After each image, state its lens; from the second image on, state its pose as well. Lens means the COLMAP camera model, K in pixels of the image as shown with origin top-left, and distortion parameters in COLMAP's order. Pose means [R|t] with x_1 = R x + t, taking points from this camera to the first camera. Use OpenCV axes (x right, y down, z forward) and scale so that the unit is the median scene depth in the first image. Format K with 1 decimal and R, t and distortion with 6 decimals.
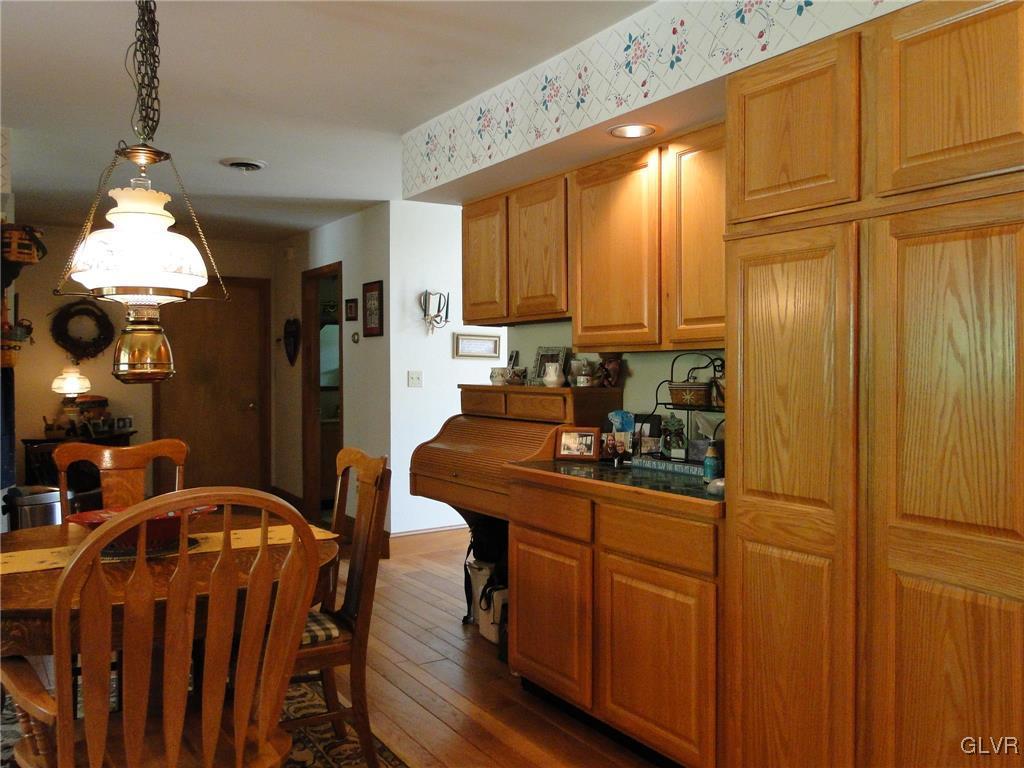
lens RADIAL K [[855.1, 0, 515.7], [0, 855.1, 383.6], [0, 0, 1]] dist [0.000203, -0.014524]
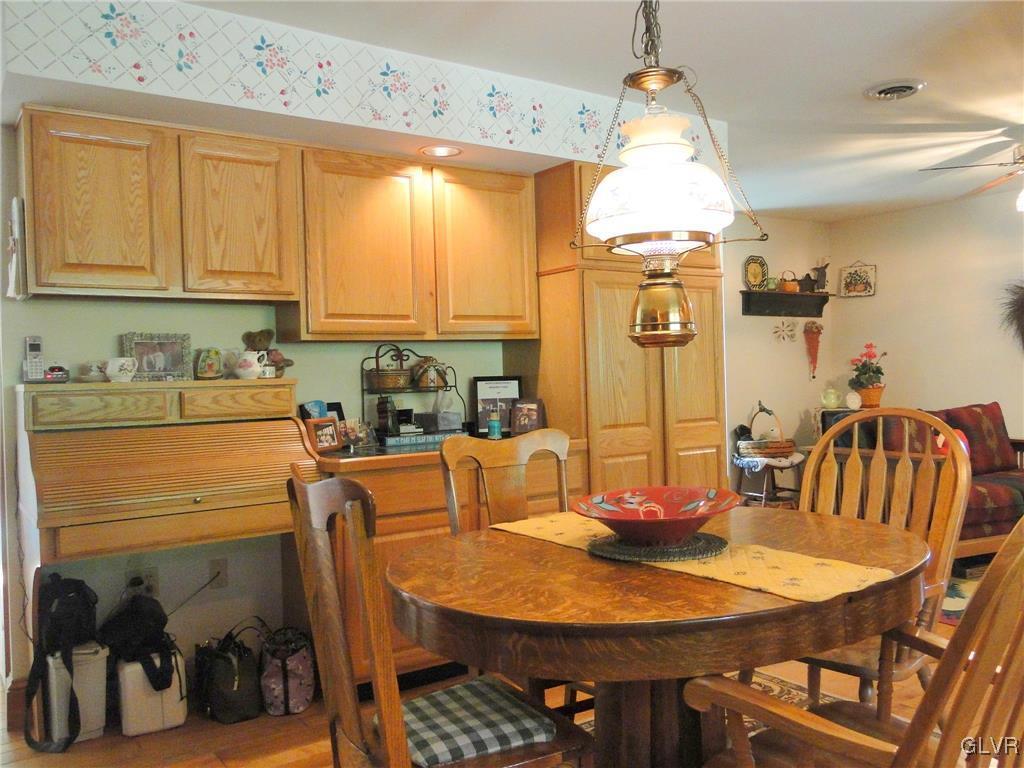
lens RADIAL K [[855.1, 0, 519.6], [0, 855.1, 393.6], [0, 0, 1]] dist [0.000203, -0.014524]
pose [[-0.046074, -0.019381, 0.998750, -1.040221], [0.046093, 0.998706, 0.021506, 0.015673], [-0.997874, 0.047026, -0.045121, 0.957680]]
